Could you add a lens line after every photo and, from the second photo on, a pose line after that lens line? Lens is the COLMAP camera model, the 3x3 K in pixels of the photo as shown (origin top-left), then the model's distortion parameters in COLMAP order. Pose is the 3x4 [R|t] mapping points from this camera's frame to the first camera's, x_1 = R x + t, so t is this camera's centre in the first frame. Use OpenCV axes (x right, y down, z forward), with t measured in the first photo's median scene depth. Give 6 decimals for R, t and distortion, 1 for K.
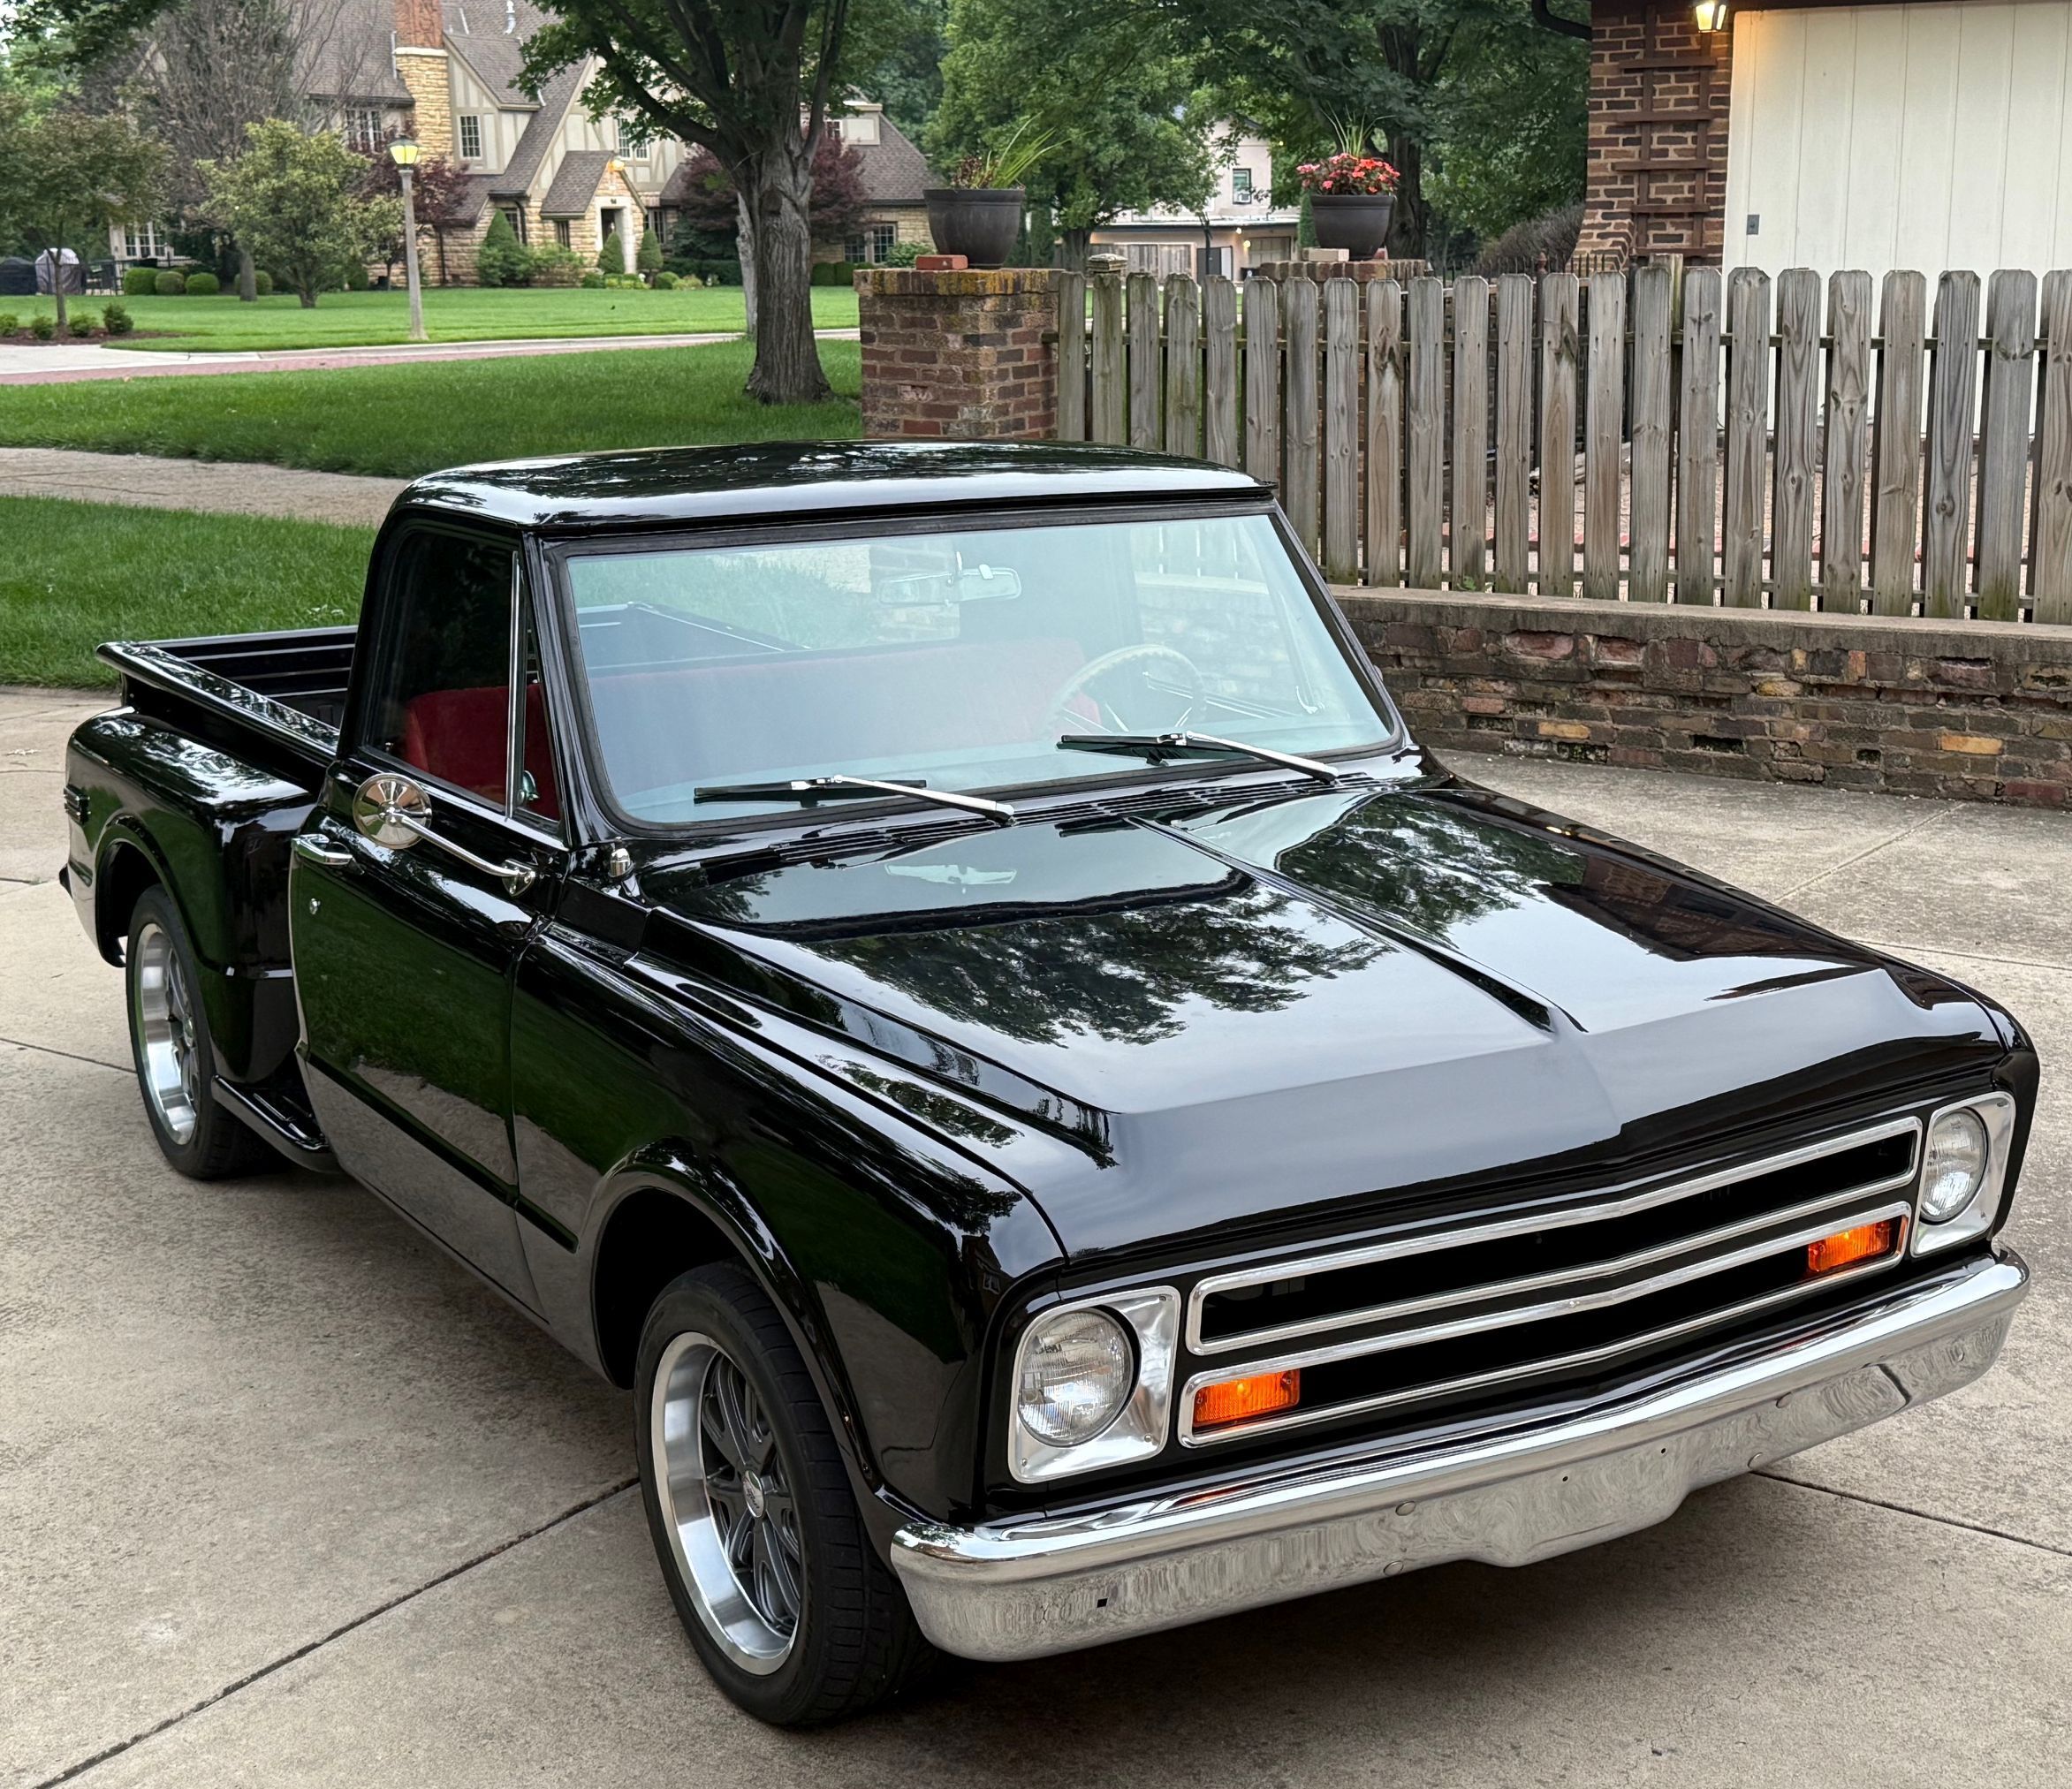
lens RADIAL K [[2962.1, 0, 1123.4], [0, 2962.1, 934.4], [0, 0, 1]] dist [0.104984, 0.000000]
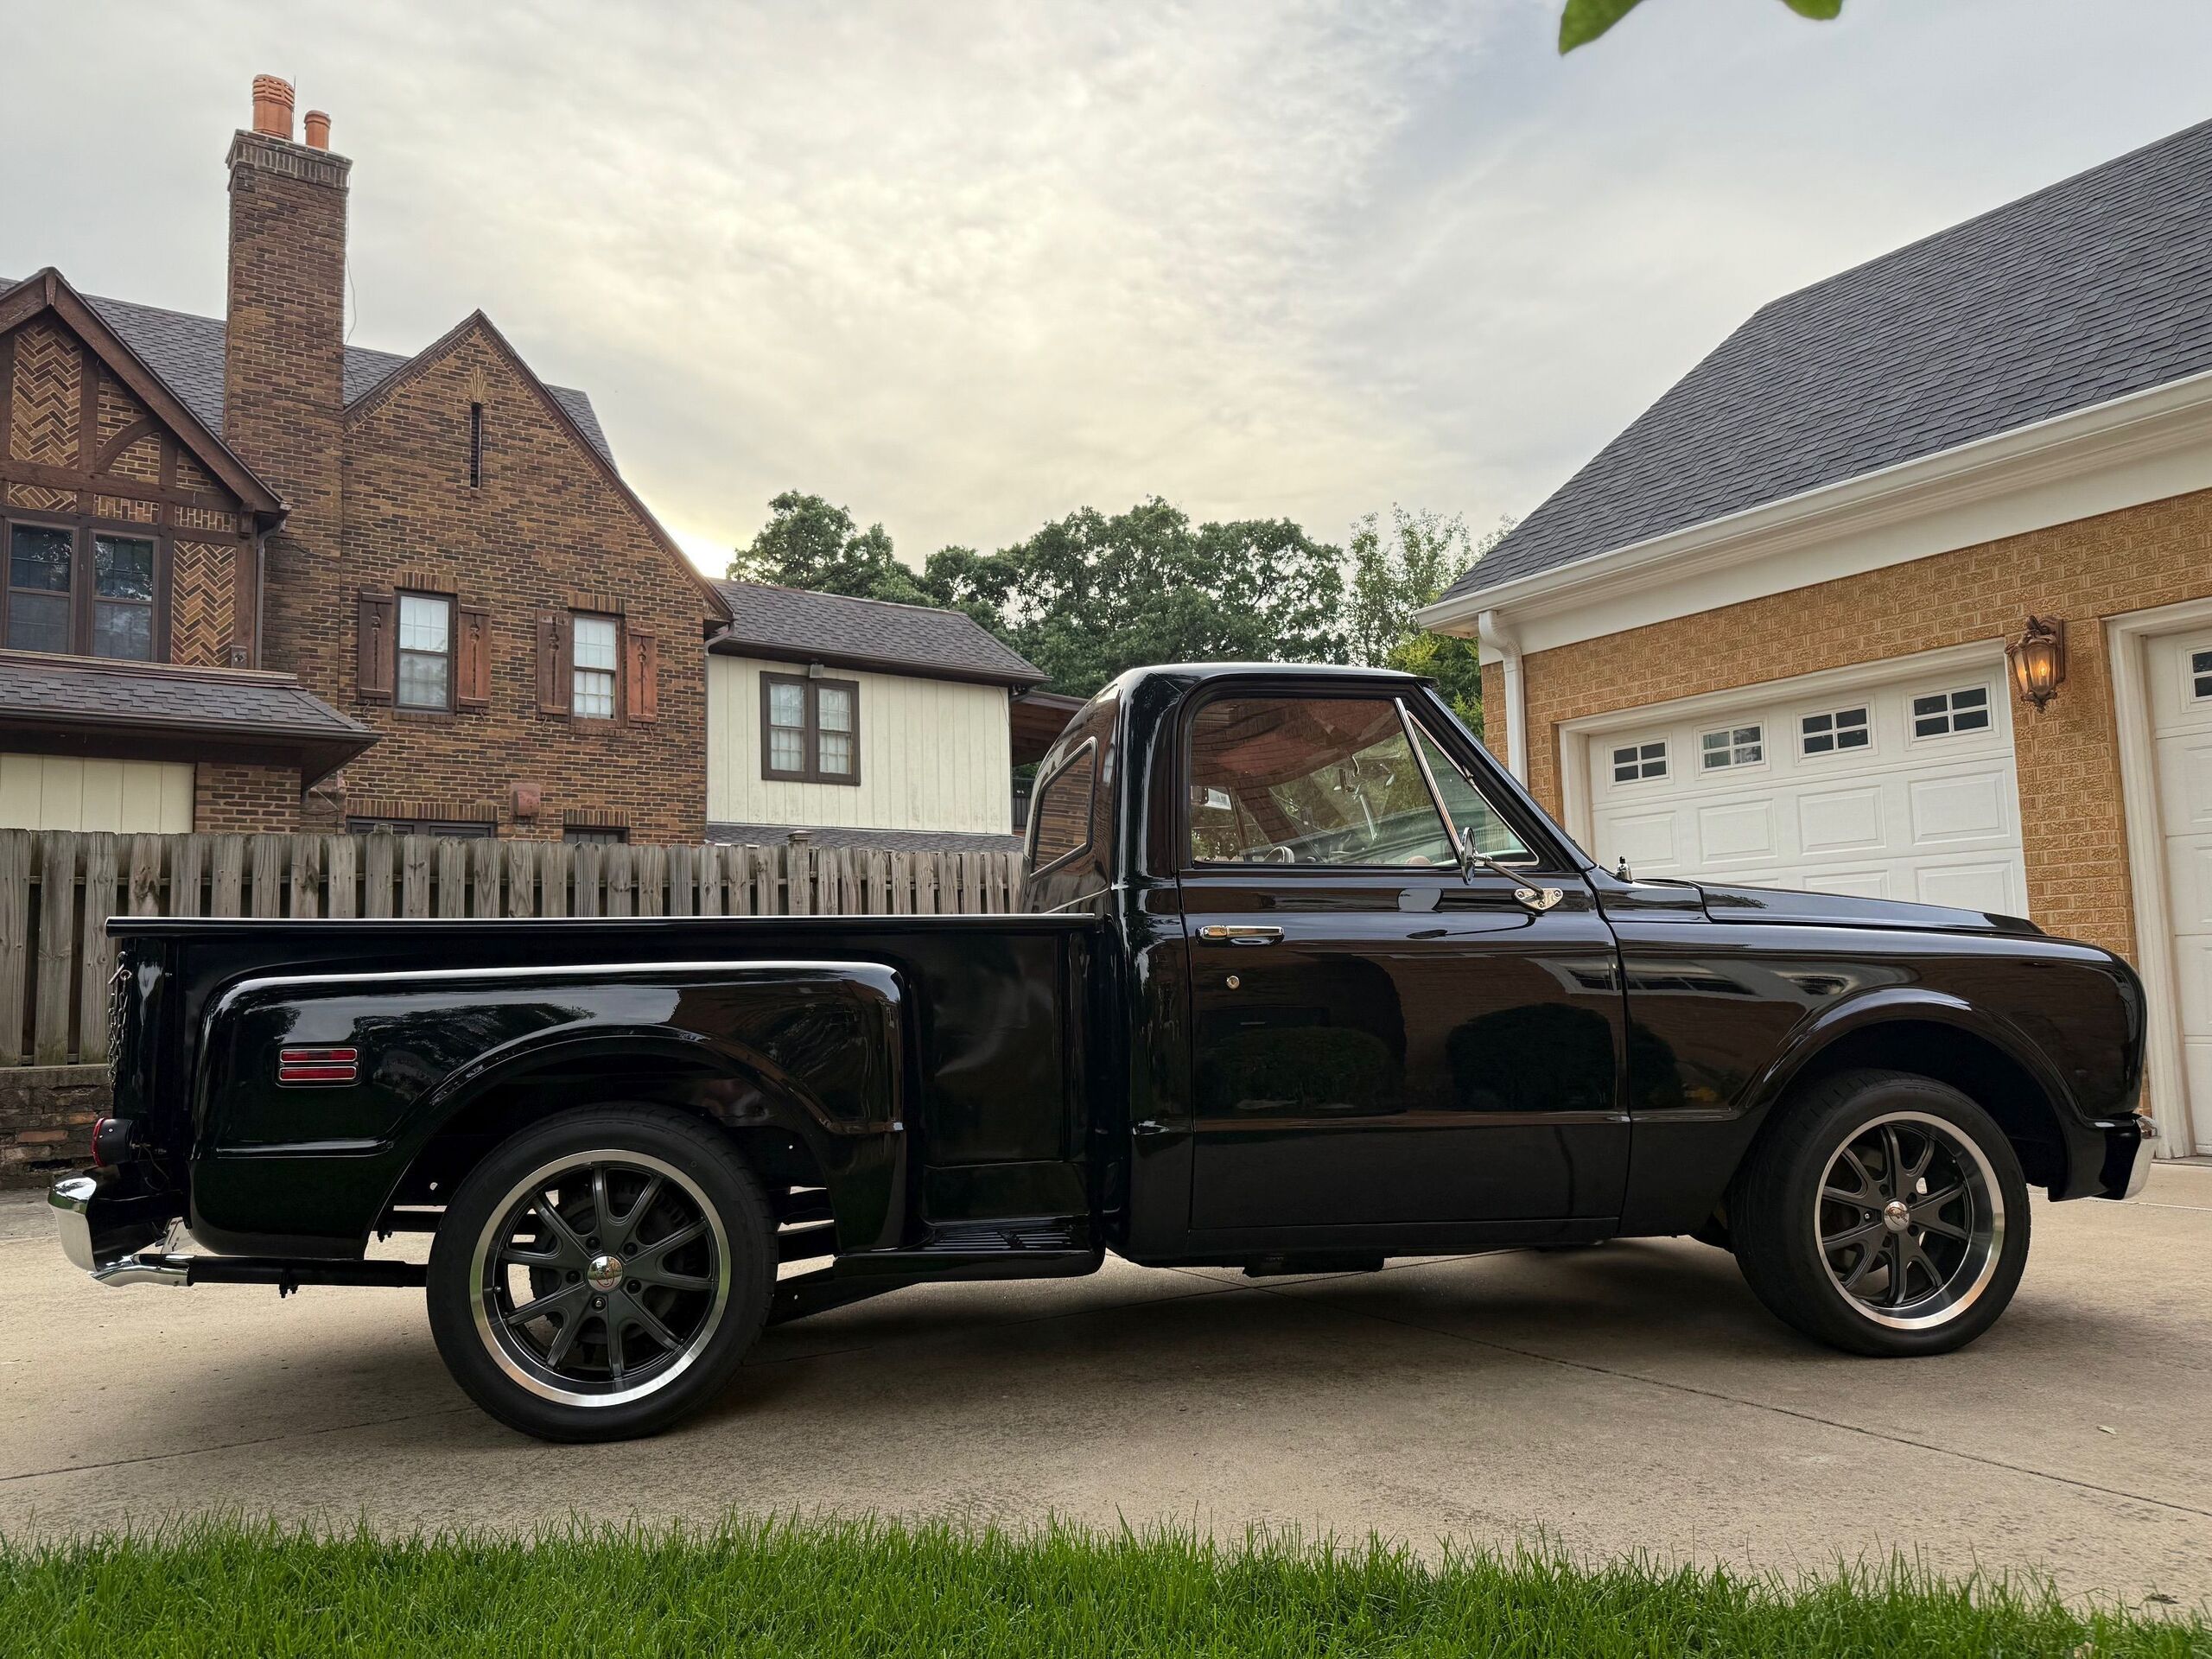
lens RADIAL K [[1572.1, 0, 1099.3], [0, 1572.1, 846.5], [0, 0, 1]] dist [0.008022, -0.012027]
pose [[0.383282, 0.083105, 0.919885, -0.817603], [0.236593, 0.953881, -0.184756, 0.037207], [-0.892815, 0.288452, 0.345943, 0.769756]]
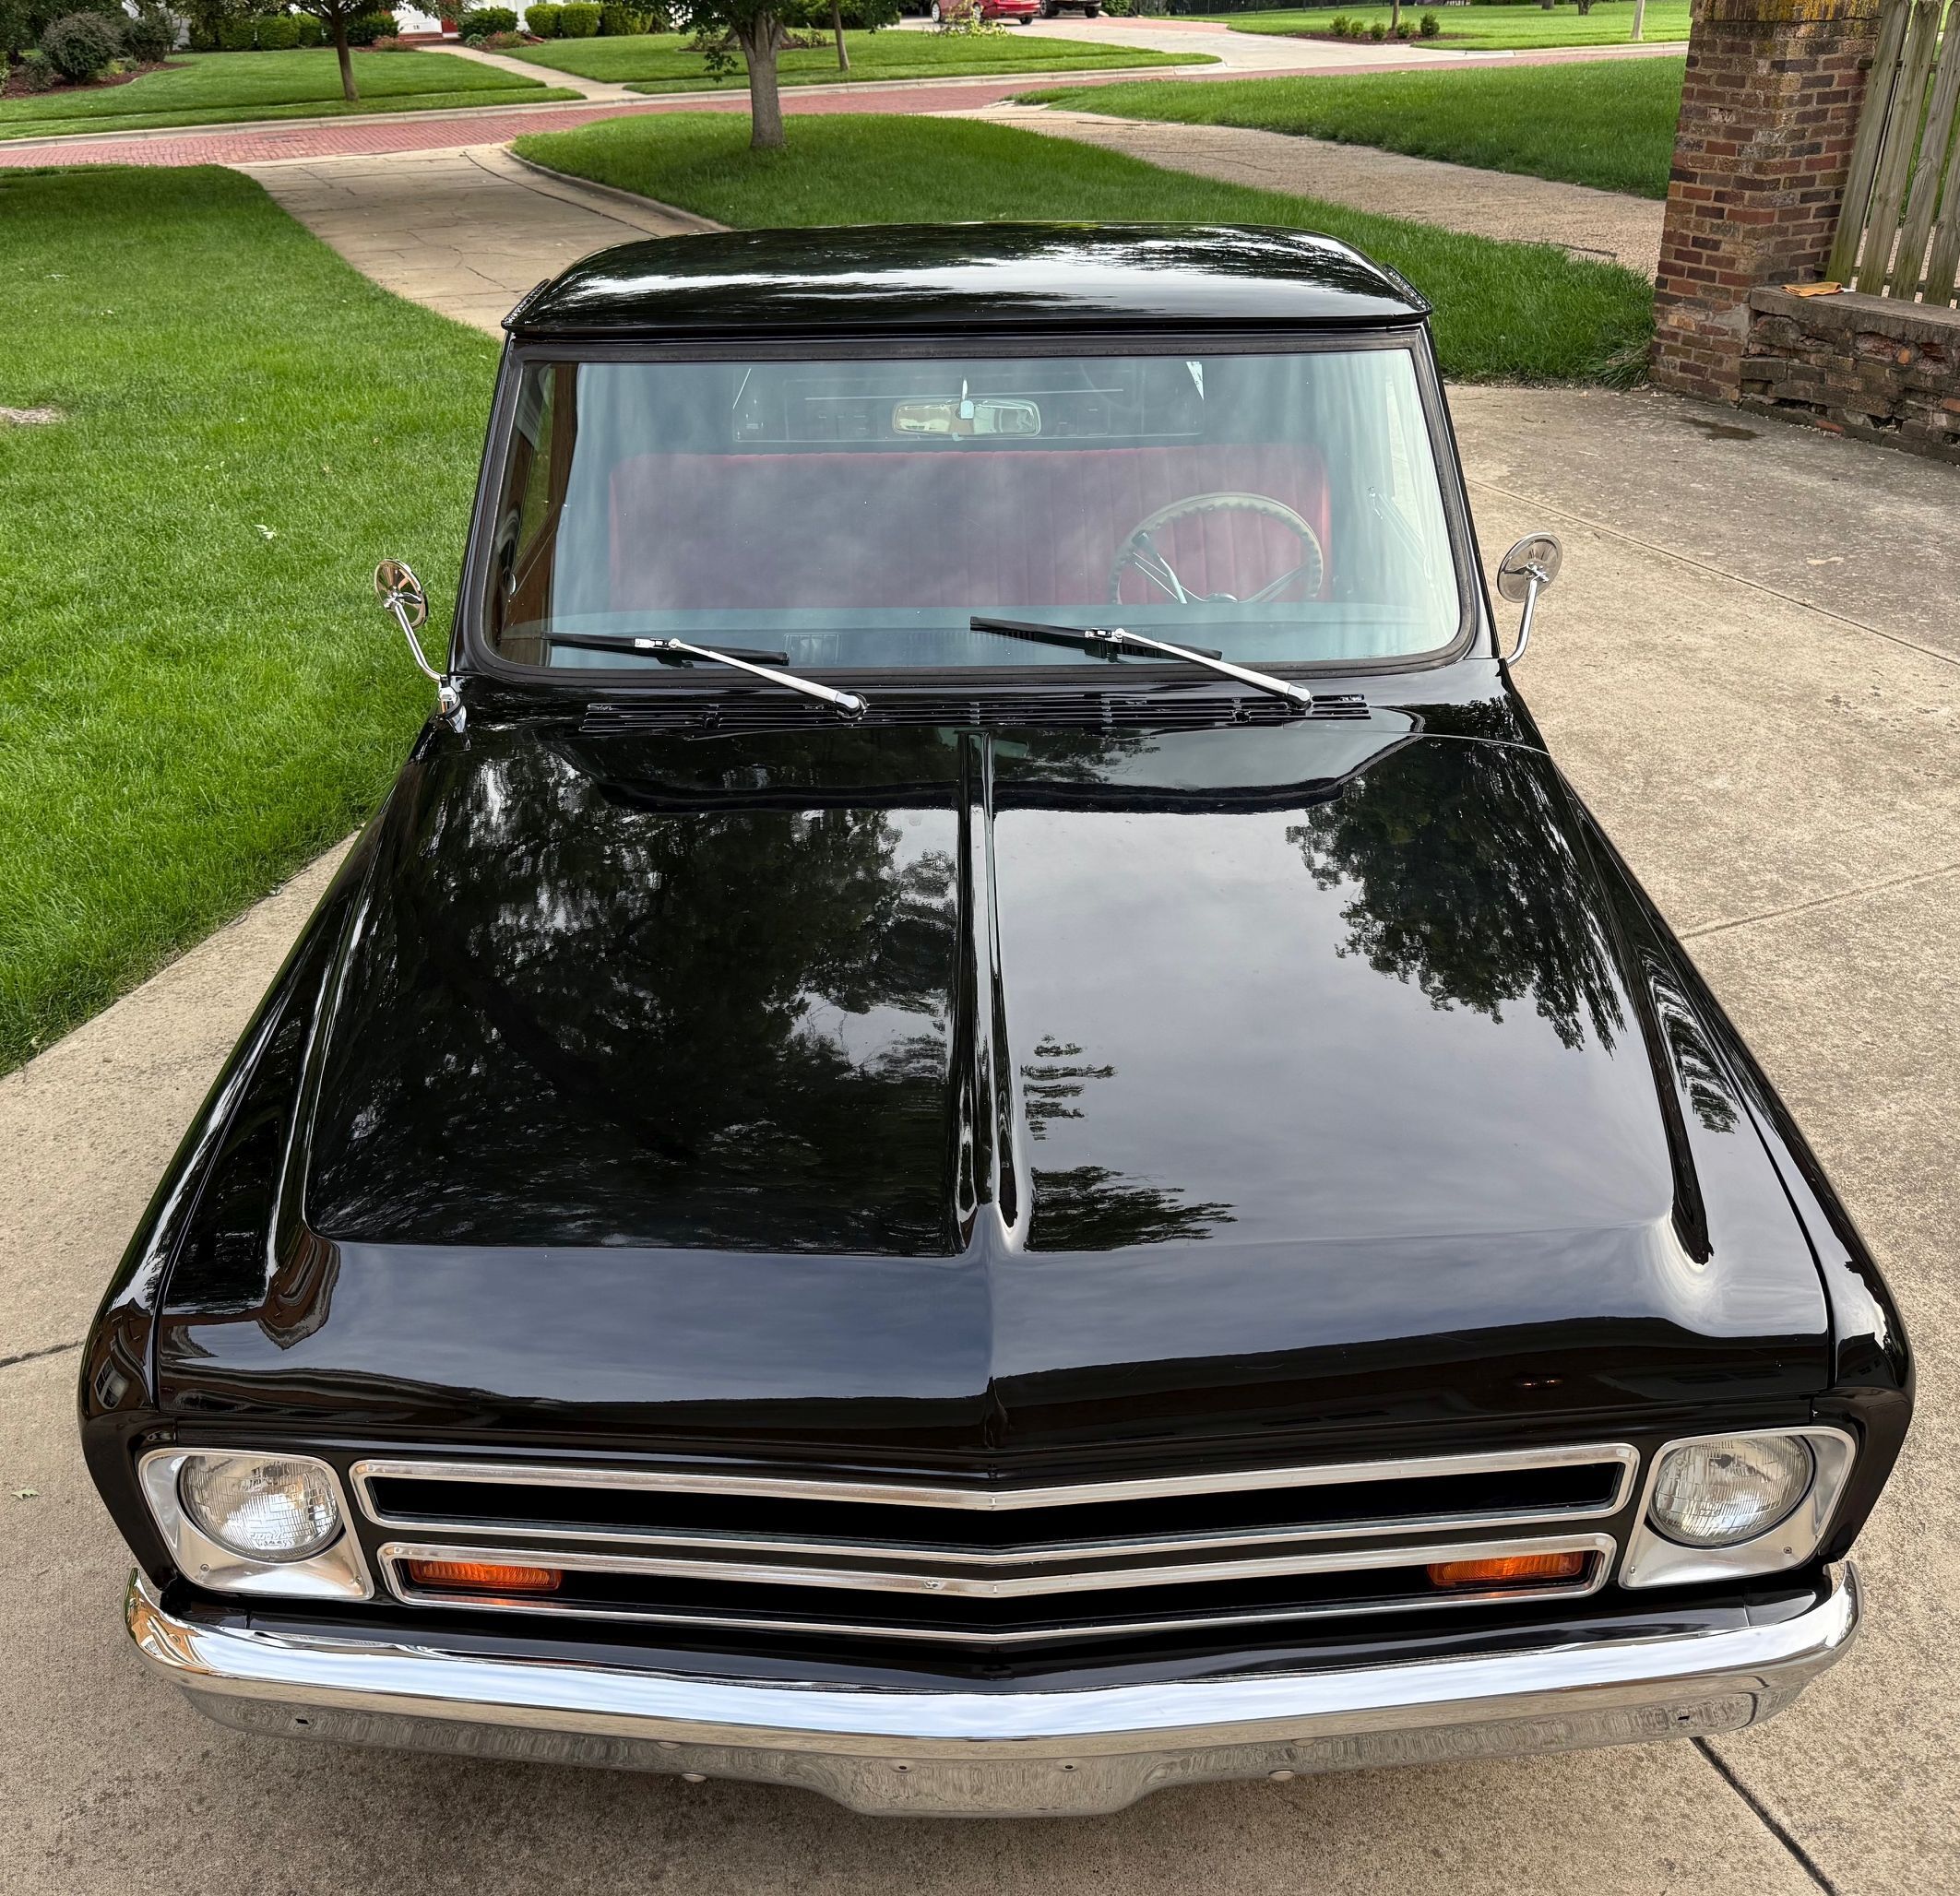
lens RADIAL K [[1871.1, 0, 943.2], [0, 1871.1, 983.0], [0, 0, 1]] dist [-0.004195, 0.000000]
pose [[0.838689, 0.251054, -0.483294, 0.237179], [-0.111007, 0.947585, 0.299600, -0.112538], [0.533178, -0.197623, 0.822597, 0.442869]]
